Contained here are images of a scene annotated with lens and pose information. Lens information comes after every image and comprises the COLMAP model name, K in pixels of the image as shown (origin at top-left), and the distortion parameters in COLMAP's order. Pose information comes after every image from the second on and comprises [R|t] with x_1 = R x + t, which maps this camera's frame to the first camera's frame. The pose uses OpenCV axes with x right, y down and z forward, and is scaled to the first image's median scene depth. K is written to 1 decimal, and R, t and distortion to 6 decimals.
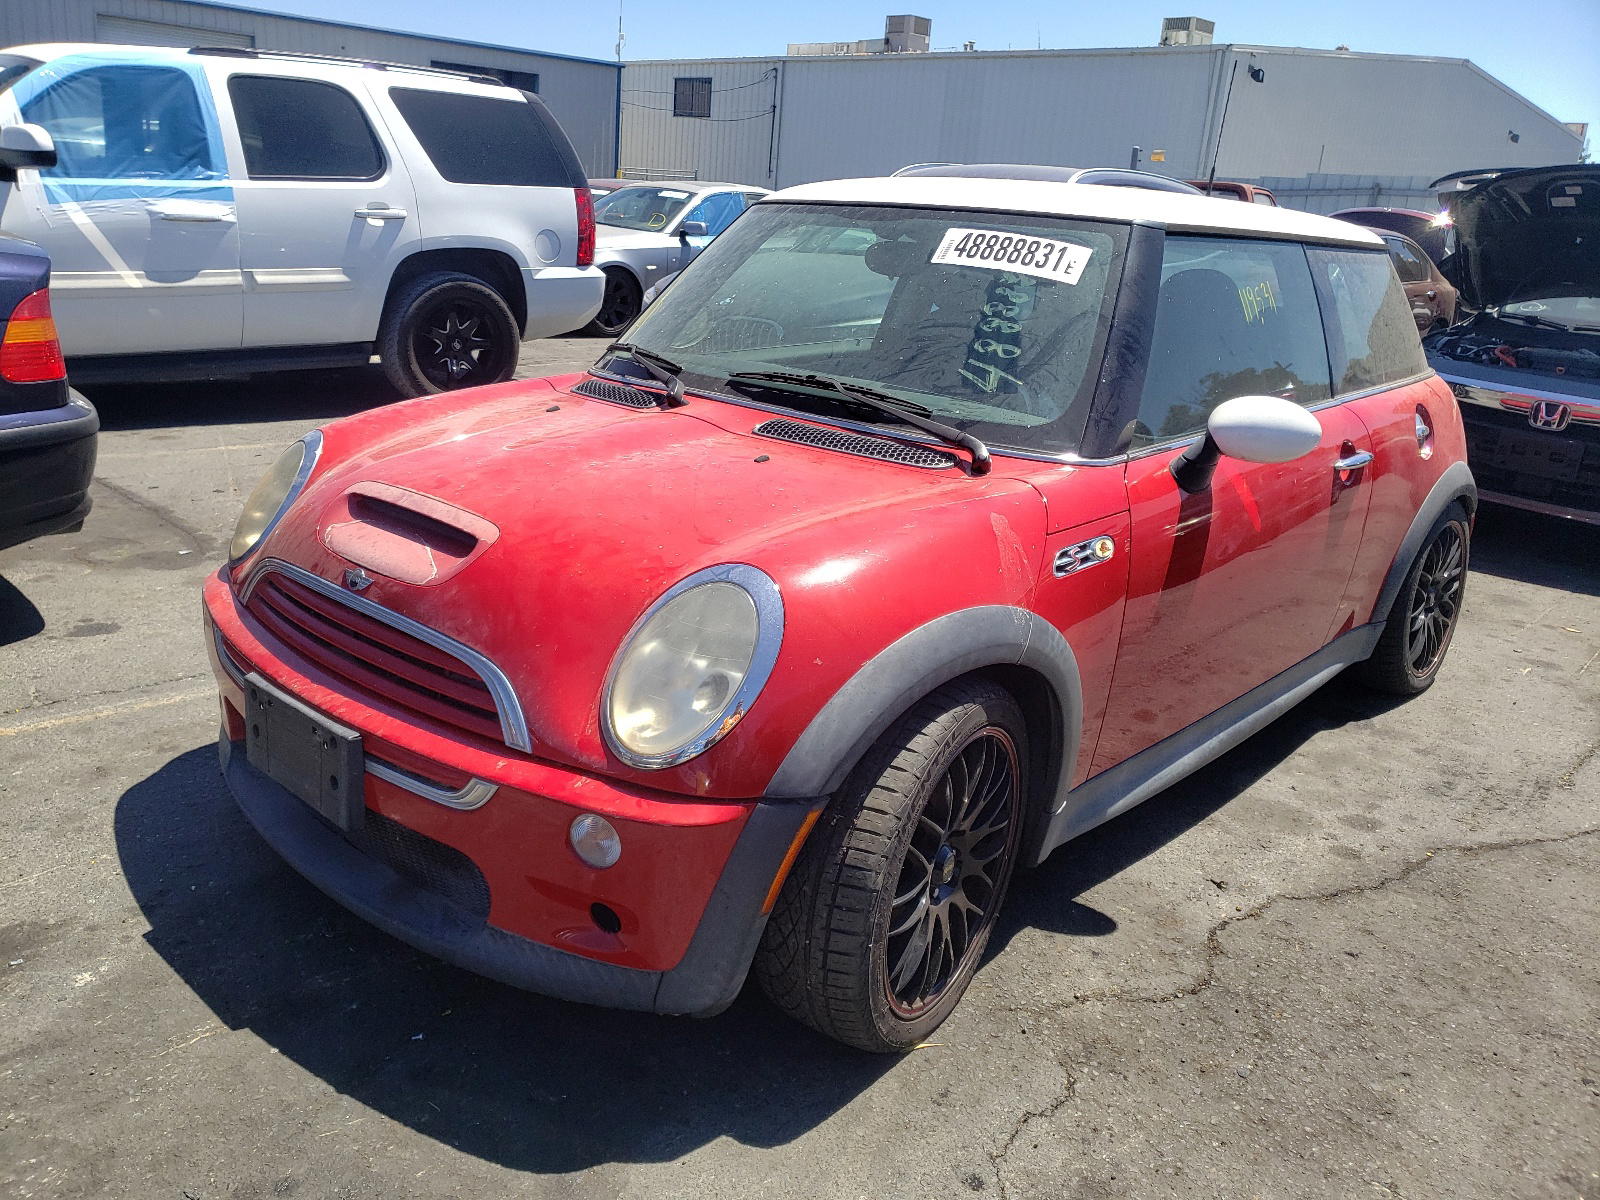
lens RADIAL K [[1198.1, 0, 770.9], [0, 1198.1, 600.1], [0, 0, 1]] dist [0.009391, 0.006200]
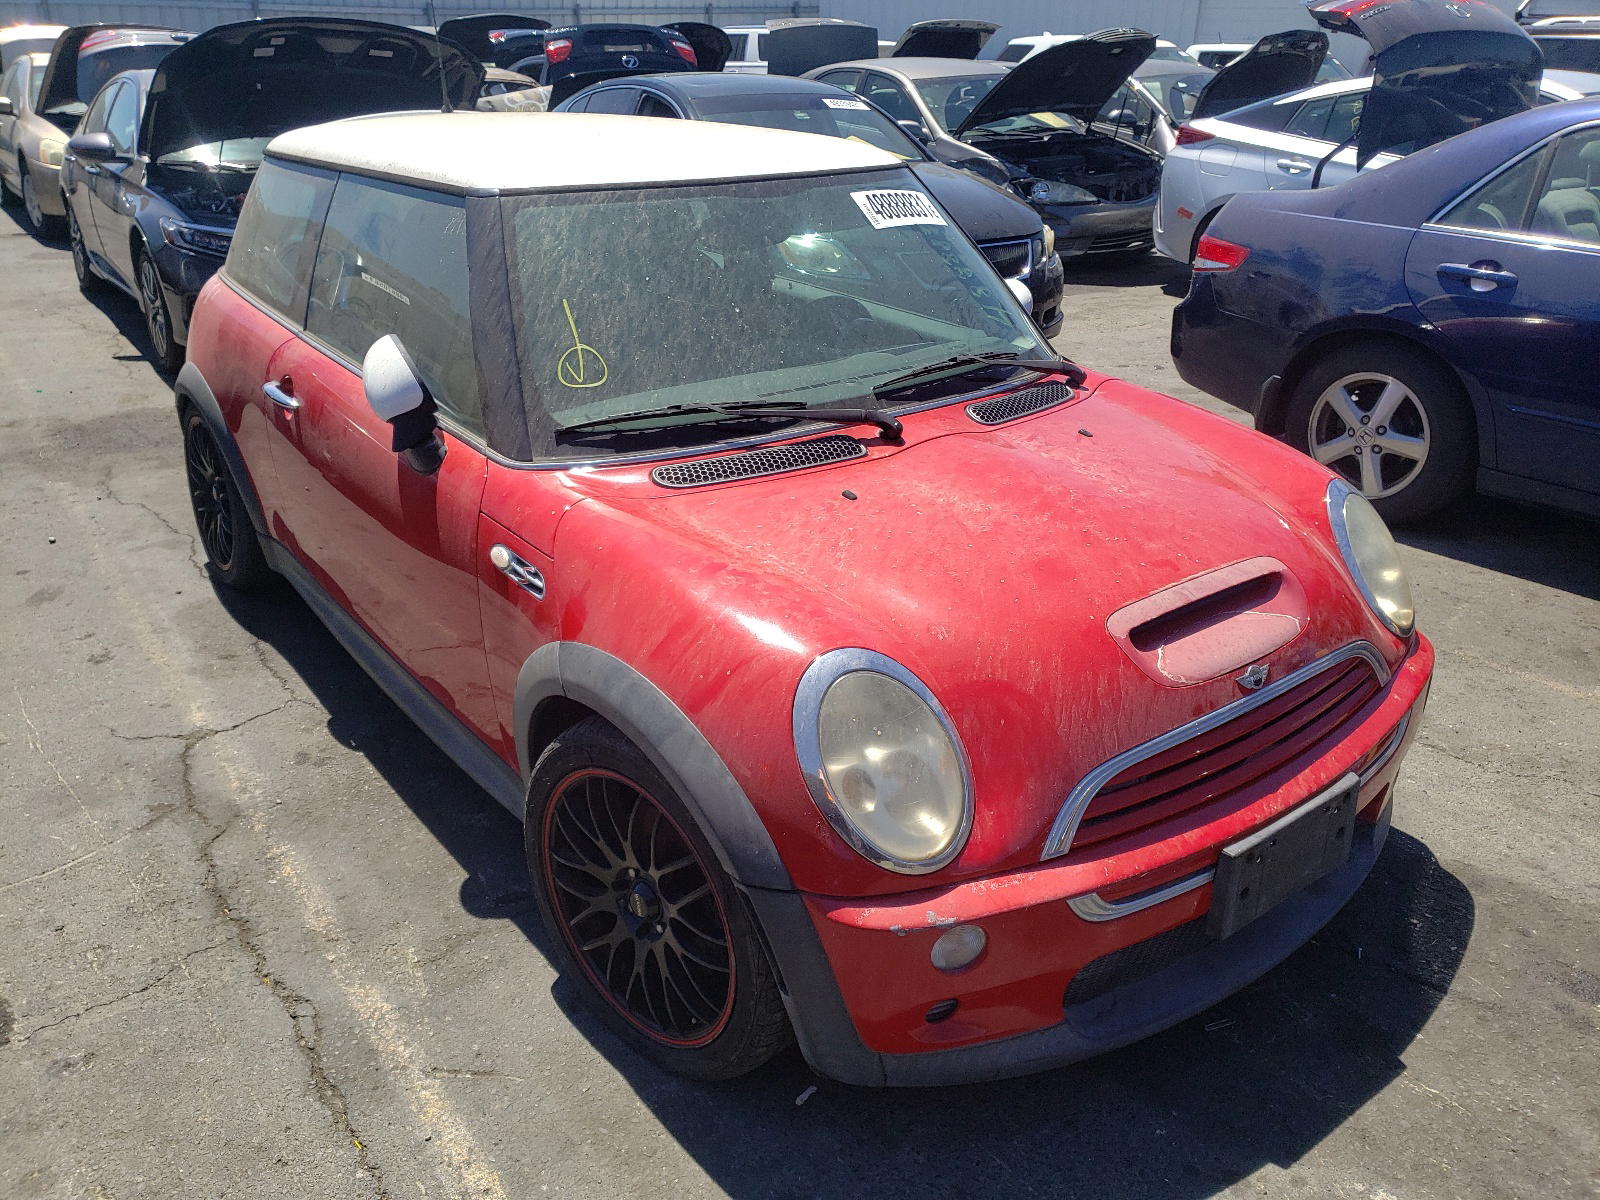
lens RADIAL K [[1198.1, 0, 770.9], [0, 1198.1, 600.1], [0, 0, 1]] dist [0.009391, 0.006200]
pose [[0.202063, -0.465492, 0.861677, -1.216834], [0.319758, 0.862967, 0.391206, -0.567217], [-0.925703, 0.196480, 0.323218, 1.030654]]
